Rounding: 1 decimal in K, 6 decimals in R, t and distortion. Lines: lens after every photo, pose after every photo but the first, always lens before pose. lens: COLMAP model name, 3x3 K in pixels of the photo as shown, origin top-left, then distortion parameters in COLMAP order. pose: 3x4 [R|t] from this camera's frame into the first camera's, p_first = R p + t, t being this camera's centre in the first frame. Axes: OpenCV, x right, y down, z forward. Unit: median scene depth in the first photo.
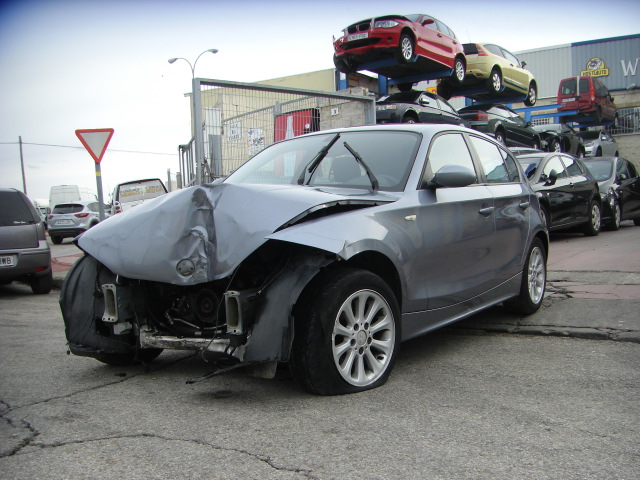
lens RADIAL K [[731.2, 0, 344.9], [0, 731.2, 334.1], [0, 0, 1]] dist [-0.167796, 0.050724]
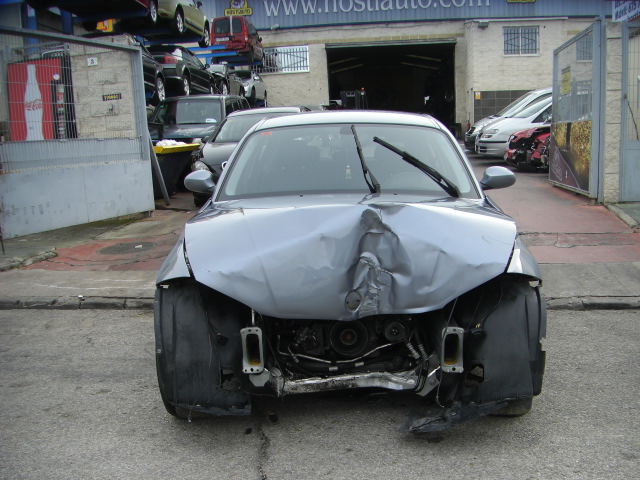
lens RADIAL K [[731.2, 0, 344.9], [0, 731.2, 334.1], [0, 0, 1]] dist [-0.167796, 0.050724]
pose [[0.853670, -0.127478, 0.504972, -0.230800], [0.079745, 0.990142, 0.115146, -0.052399], [-0.514673, -0.058027, 0.855421, 0.086040]]
